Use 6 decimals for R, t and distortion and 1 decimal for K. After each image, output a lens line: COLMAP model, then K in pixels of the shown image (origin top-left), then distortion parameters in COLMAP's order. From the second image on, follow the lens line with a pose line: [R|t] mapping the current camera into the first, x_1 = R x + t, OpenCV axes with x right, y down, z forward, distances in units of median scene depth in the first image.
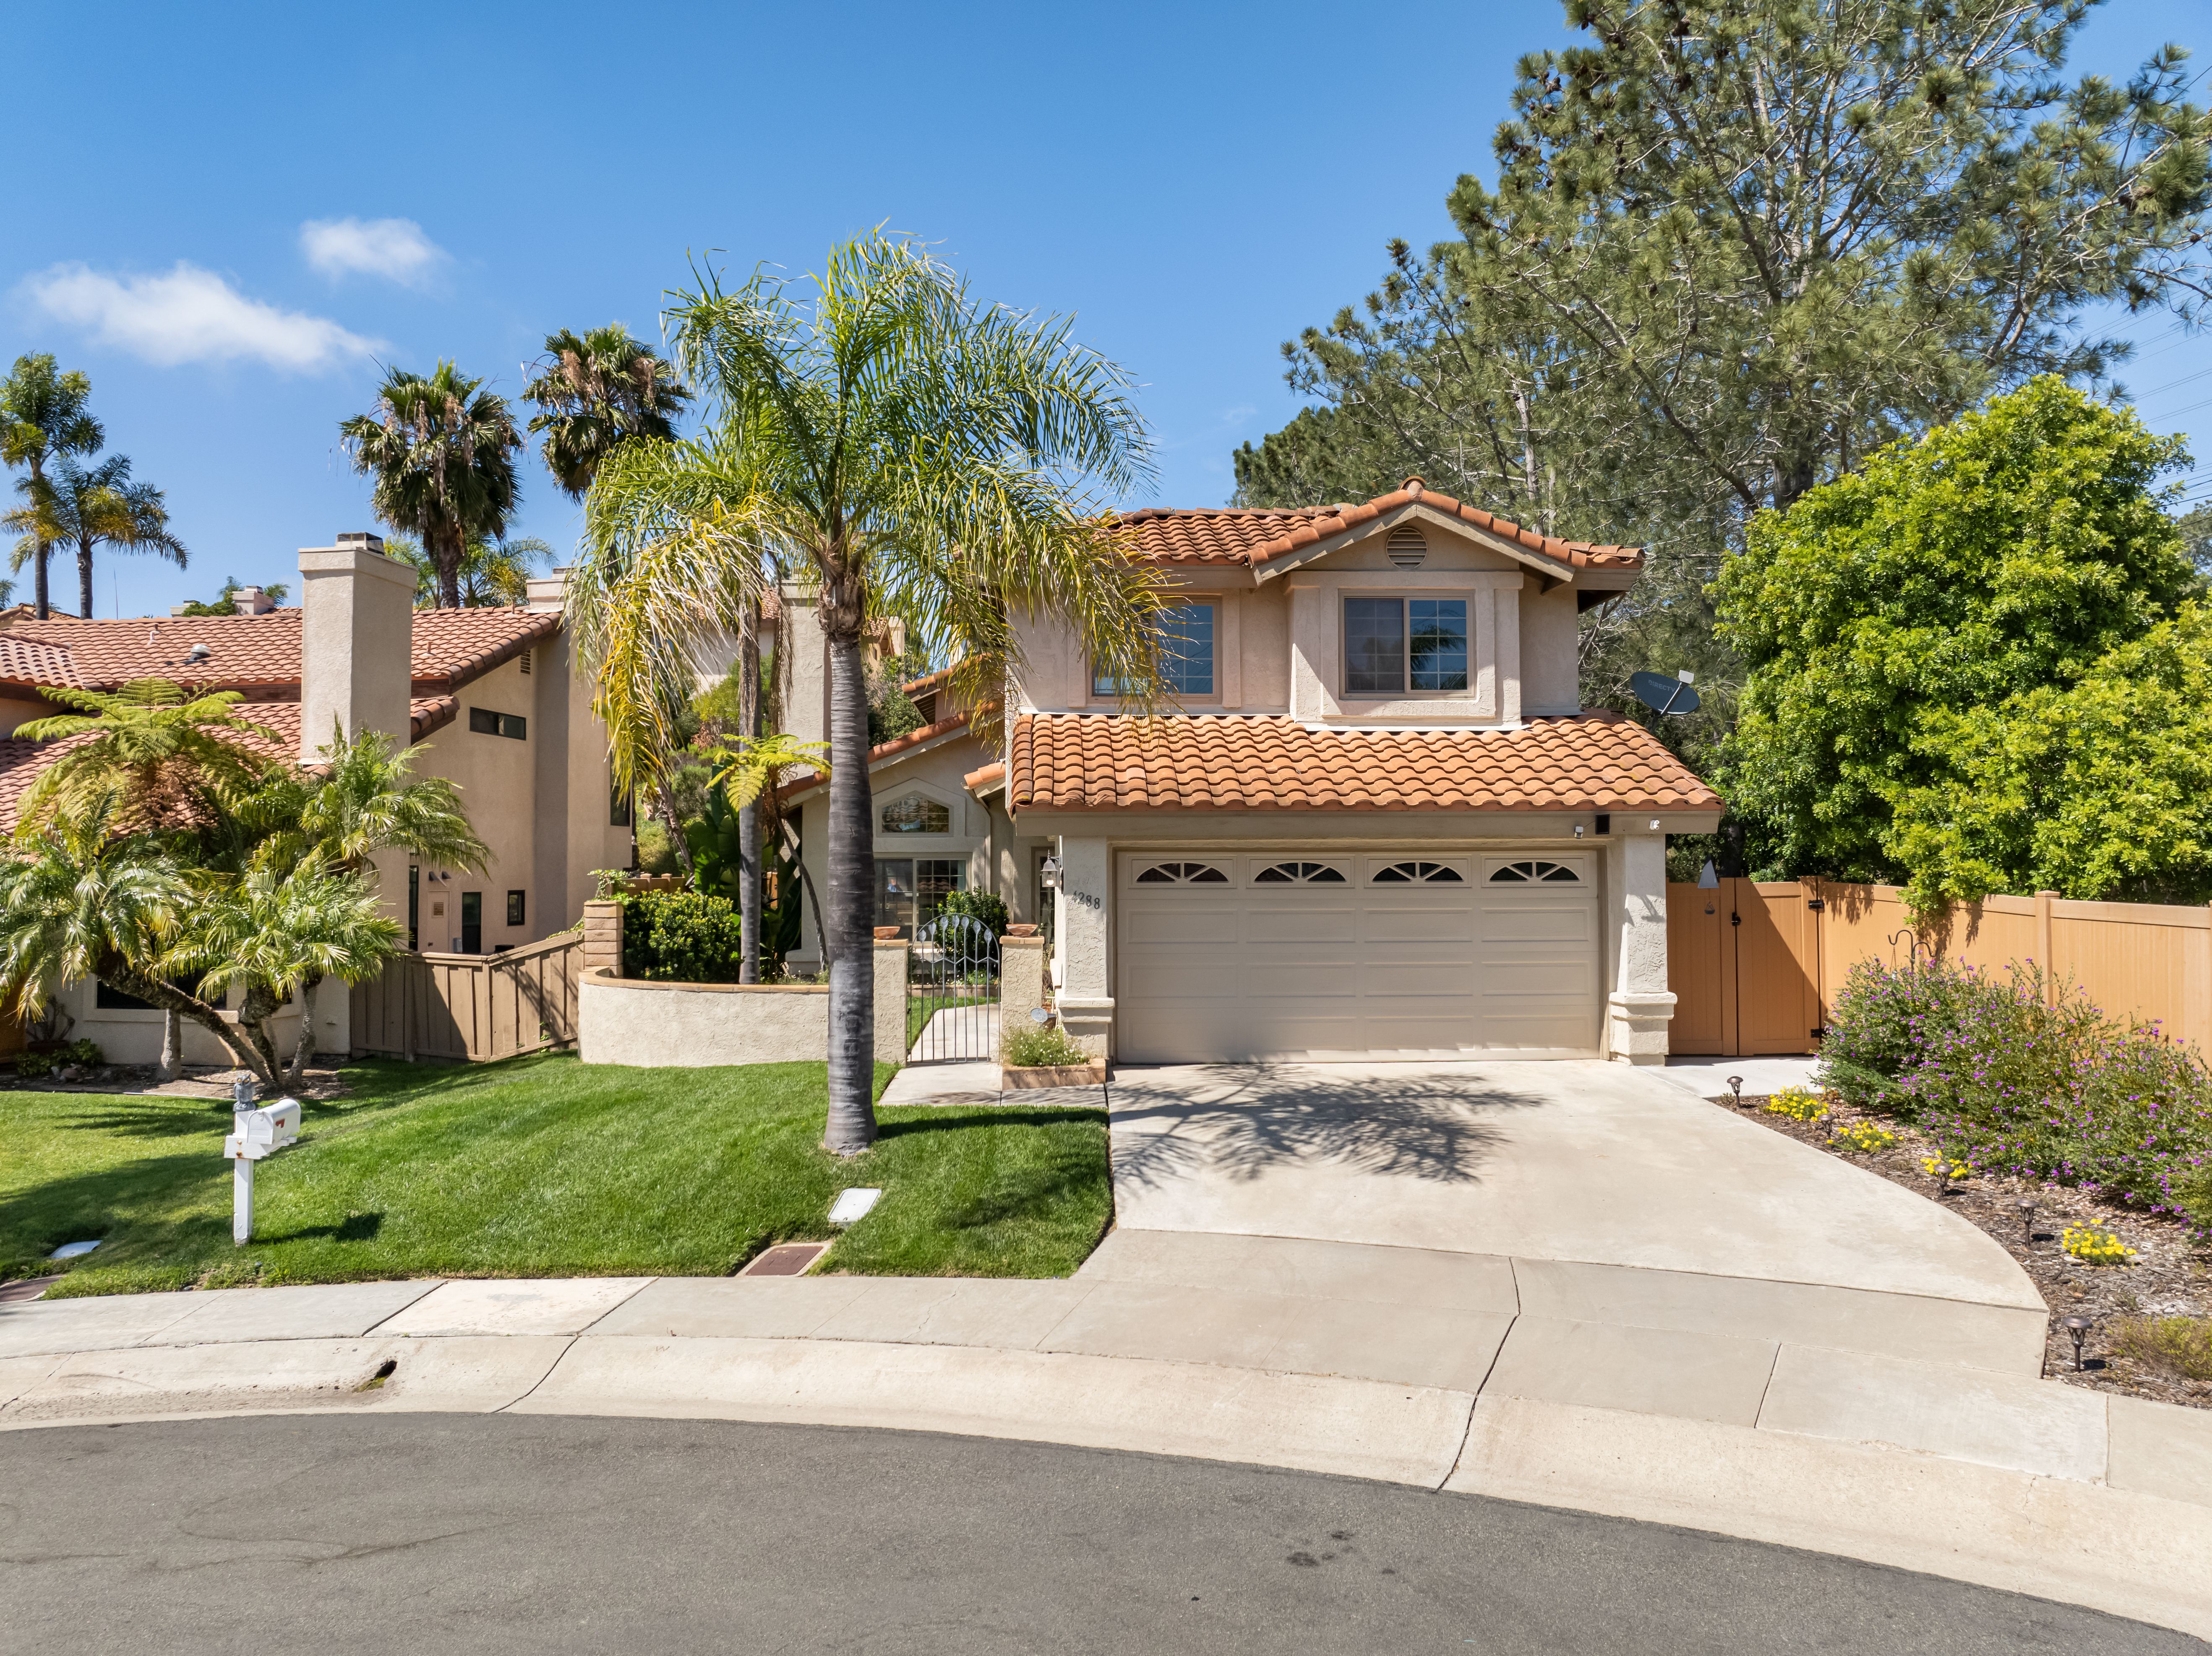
lens RADIAL K [[1529.7, 0, 1106.0], [0, 1529.7, 828.0], [0, 0, 1]] dist [0.001884, -0.038436]
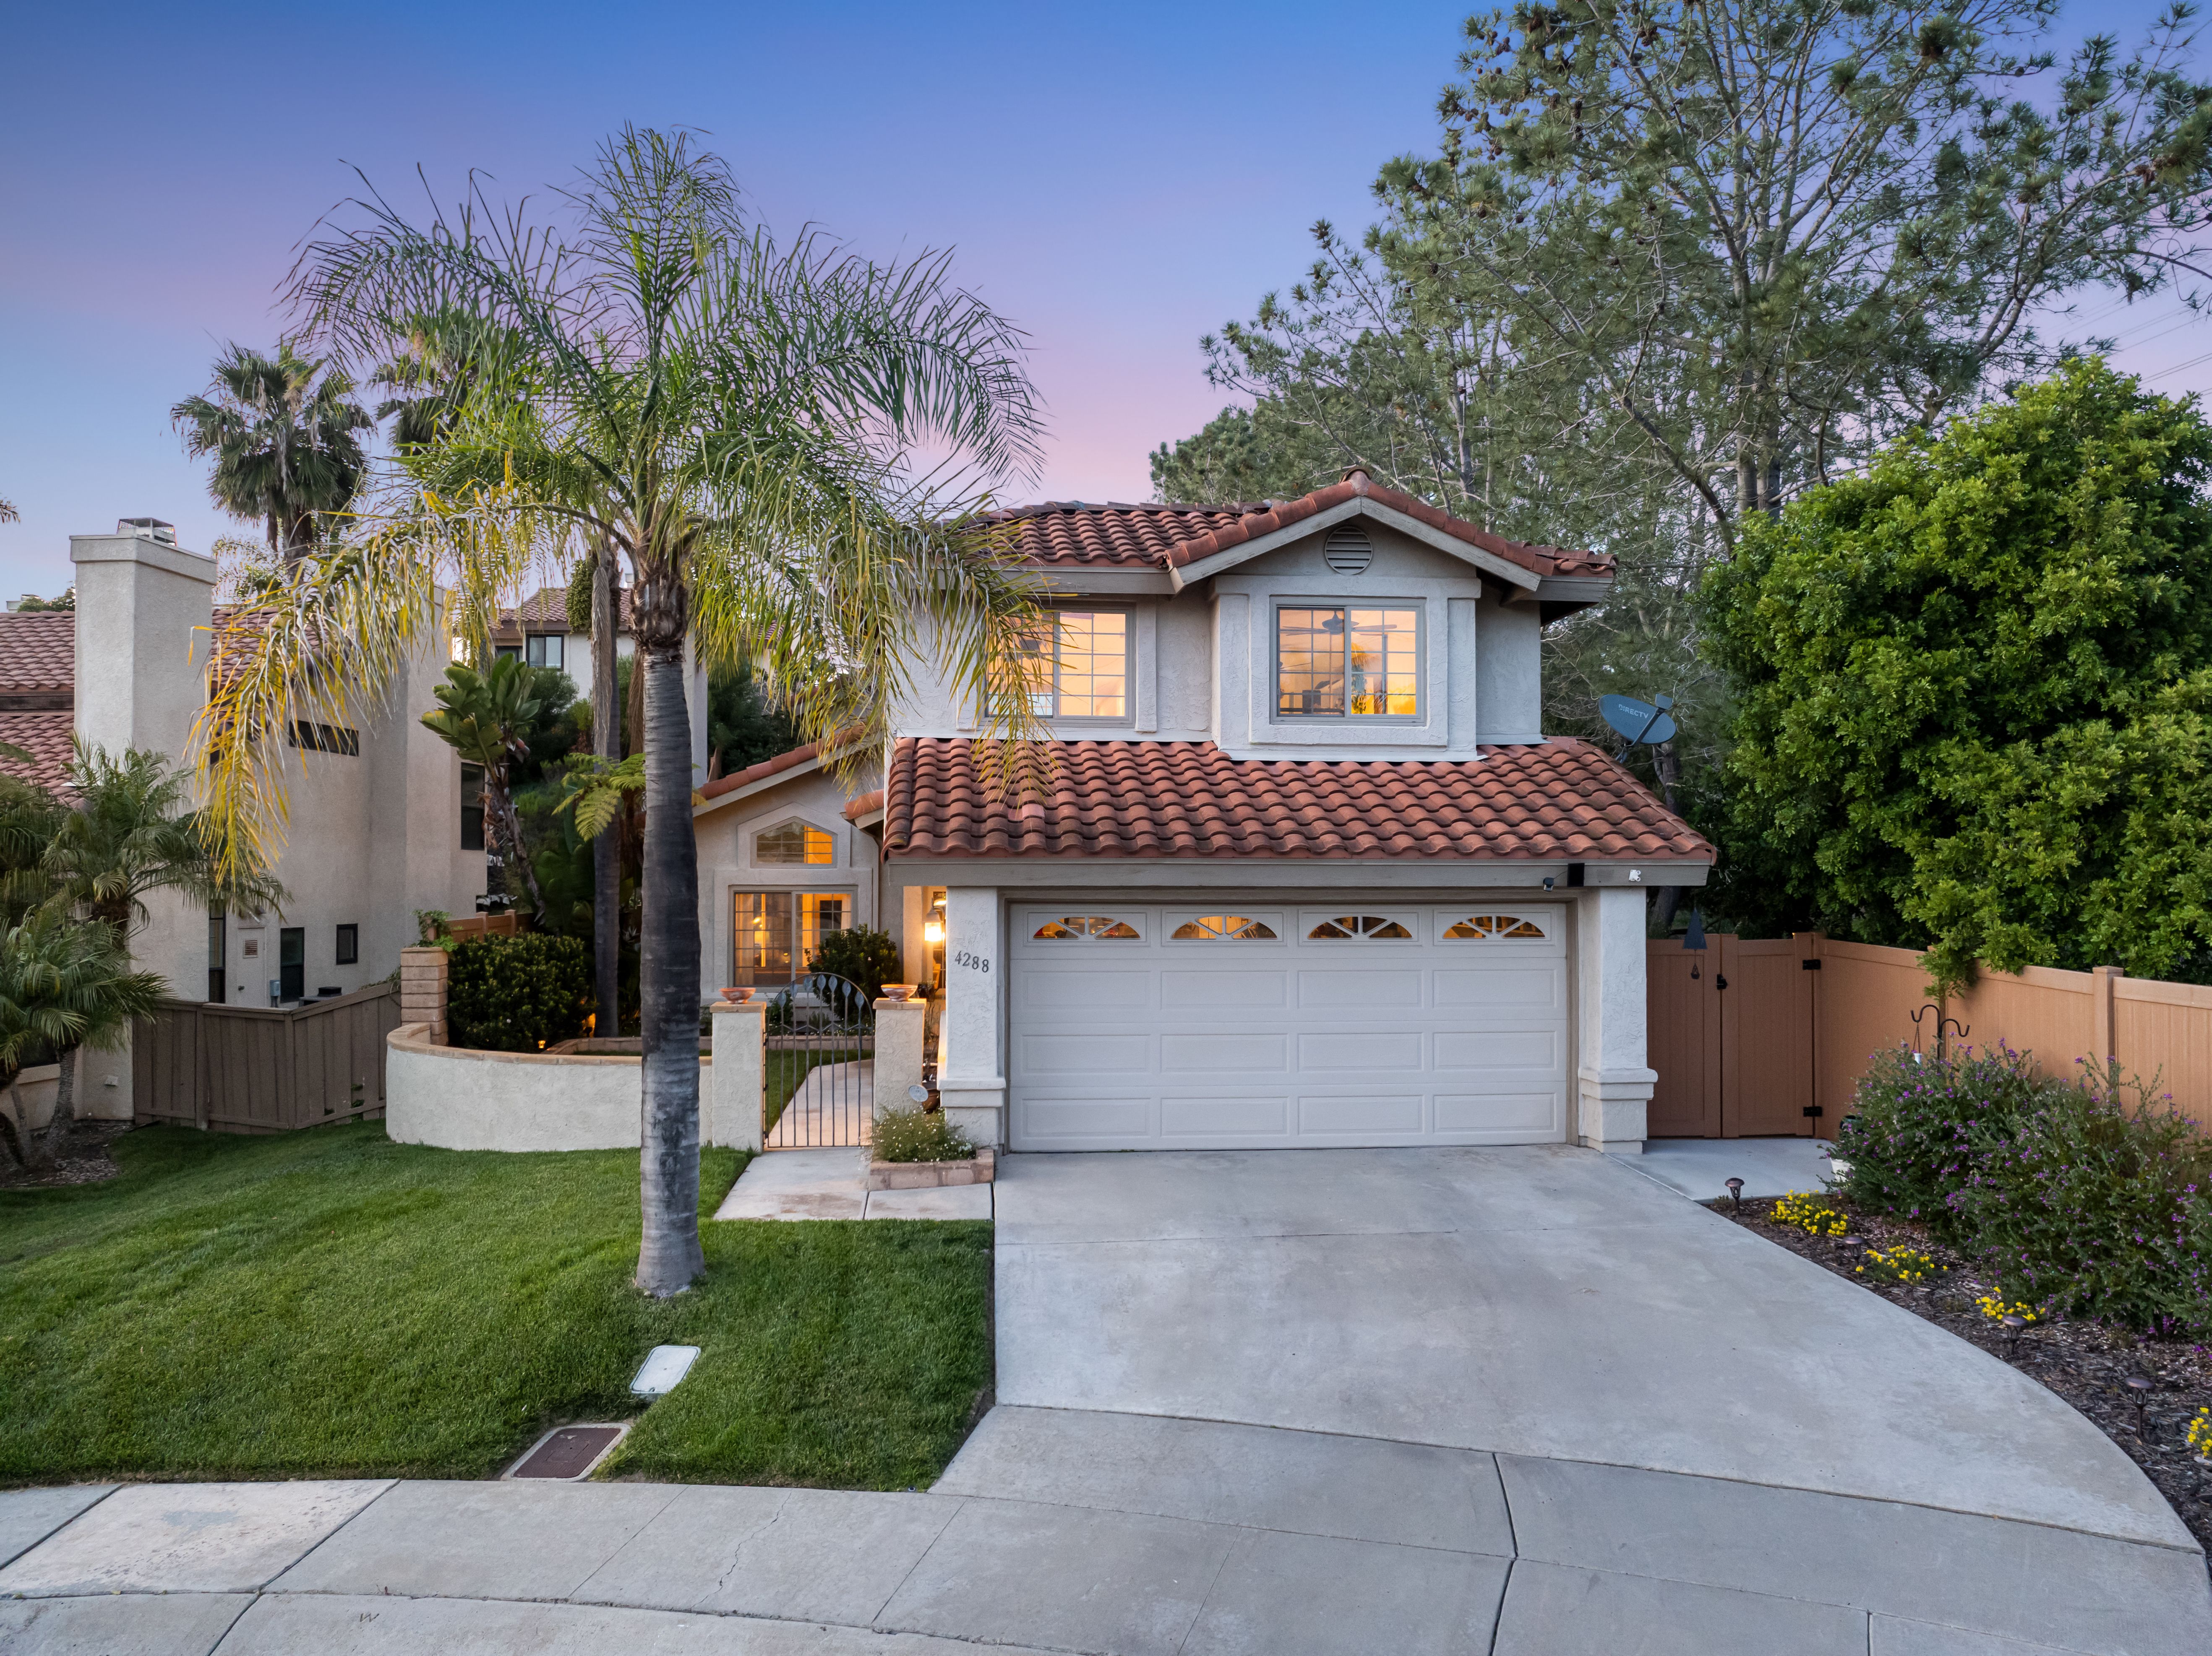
lens RADIAL K [[1558.6, 0, 1098.5], [0, 1558.6, 870.6], [0, 0, 1]] dist [-0.022274, 0.008587]
pose [[0.998770, 0.003088, 0.049488, 0.014658], [-0.004147, 0.999764, 0.021313, -0.023204], [-0.049411, -0.021492, 0.998547, 0.149636]]
